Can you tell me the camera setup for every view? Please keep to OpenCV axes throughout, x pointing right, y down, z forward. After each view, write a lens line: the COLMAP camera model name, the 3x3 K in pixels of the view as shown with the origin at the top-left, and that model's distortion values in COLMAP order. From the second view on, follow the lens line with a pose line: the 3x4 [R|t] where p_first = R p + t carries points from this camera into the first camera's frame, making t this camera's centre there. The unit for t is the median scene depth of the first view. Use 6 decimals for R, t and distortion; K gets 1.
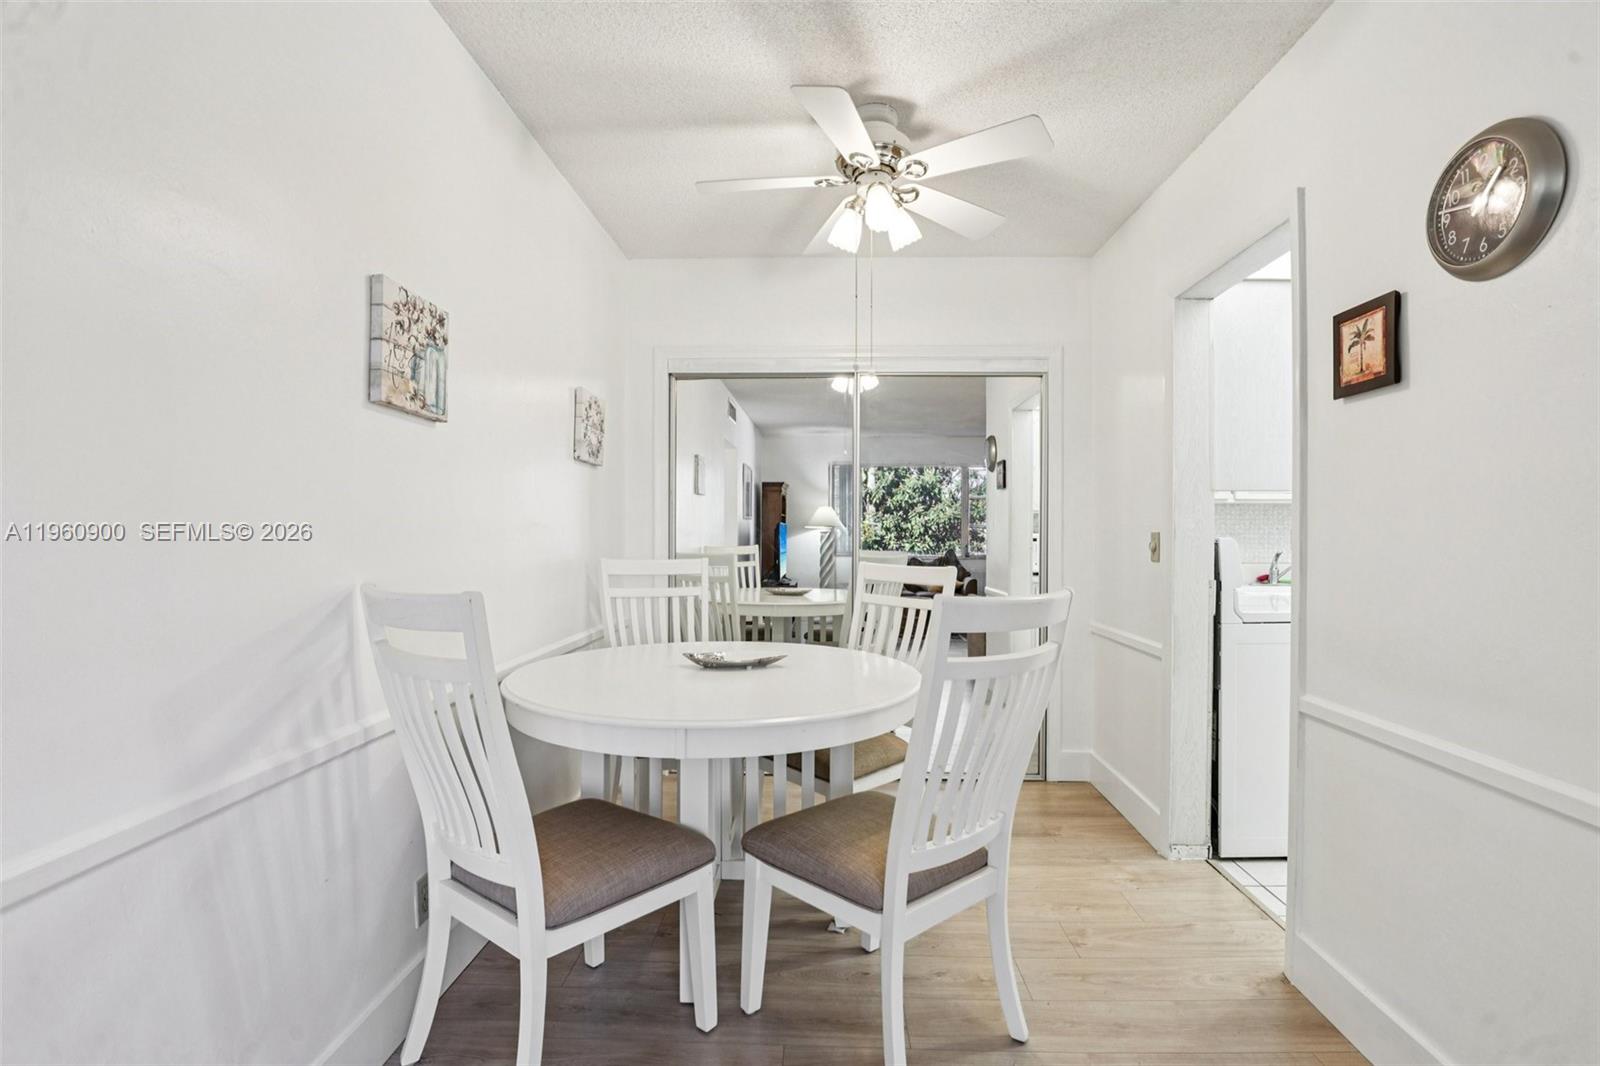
lens RADIAL K [[736.6, 0, 805.4], [0, 736.6, 529.5], [0, 0, 1]] dist [-0.039864, 0.008476]
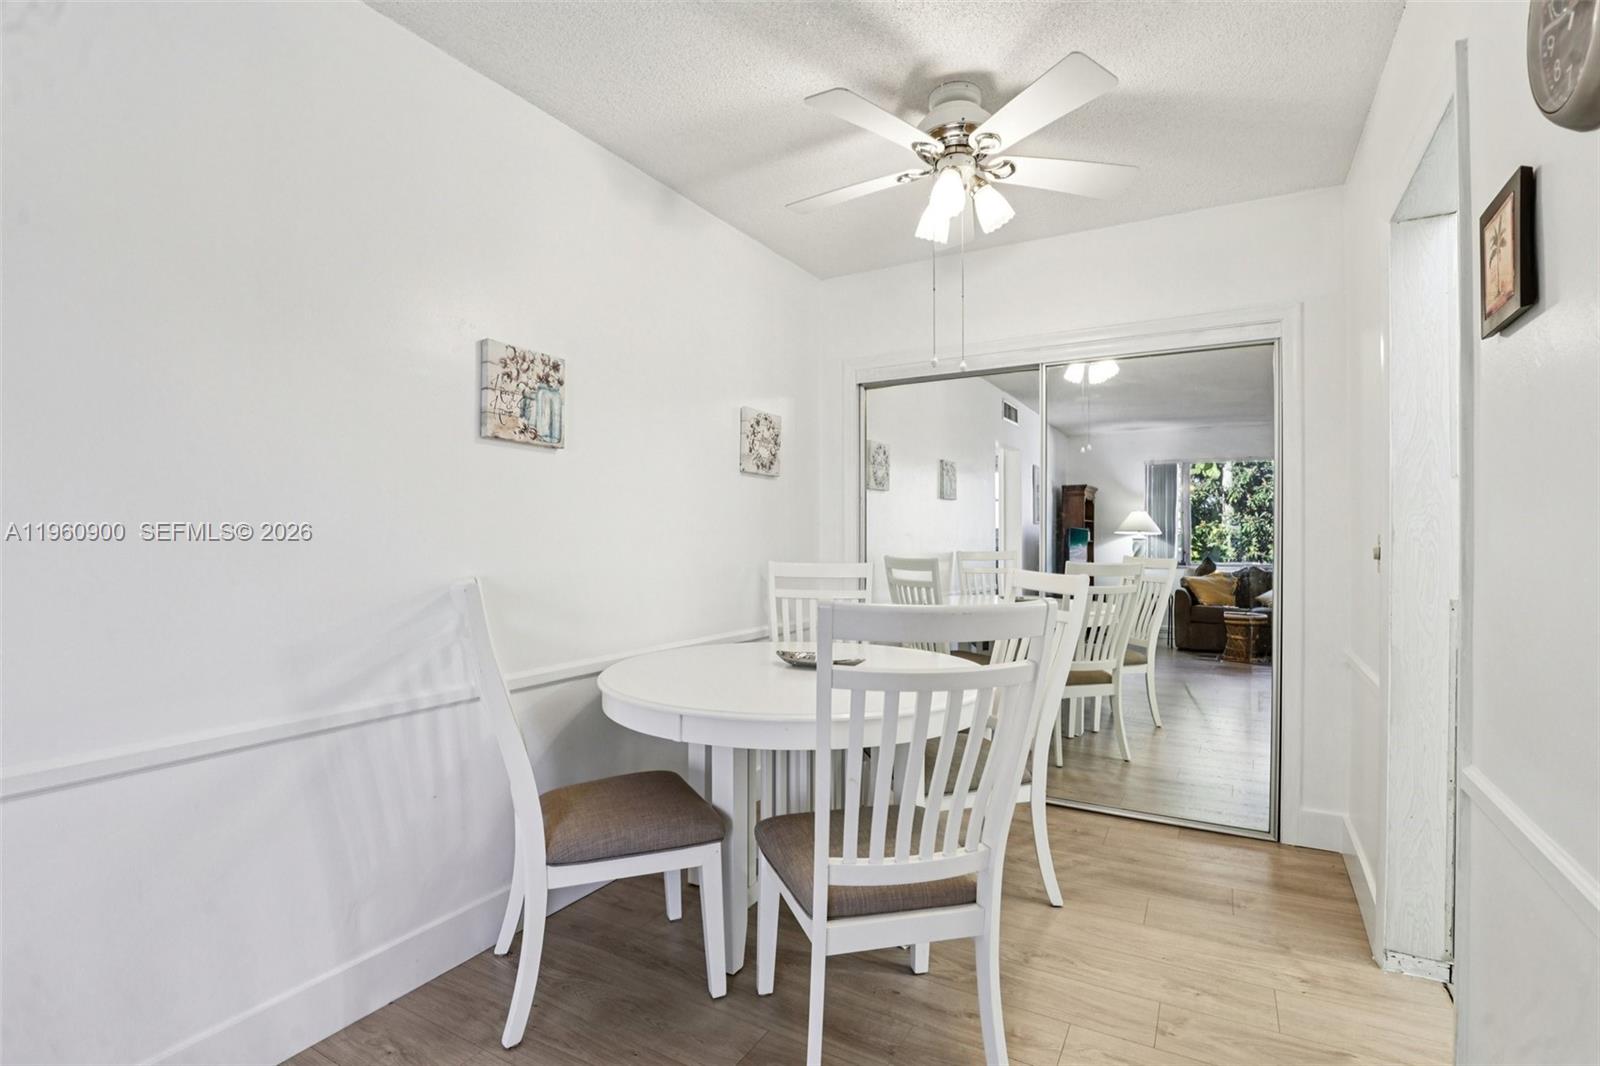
lens RADIAL K [[736.6, 0, 809.7], [0, 736.6, 535.3], [0, 0, 1]] dist [-0.039864, 0.008476]
pose [[0.886191, -0.005884, -0.463283, 0.427657], [0.005488, 0.999983, -0.002204, 0.004628], [0.463288, -0.000589, 0.886208, 0.090552]]
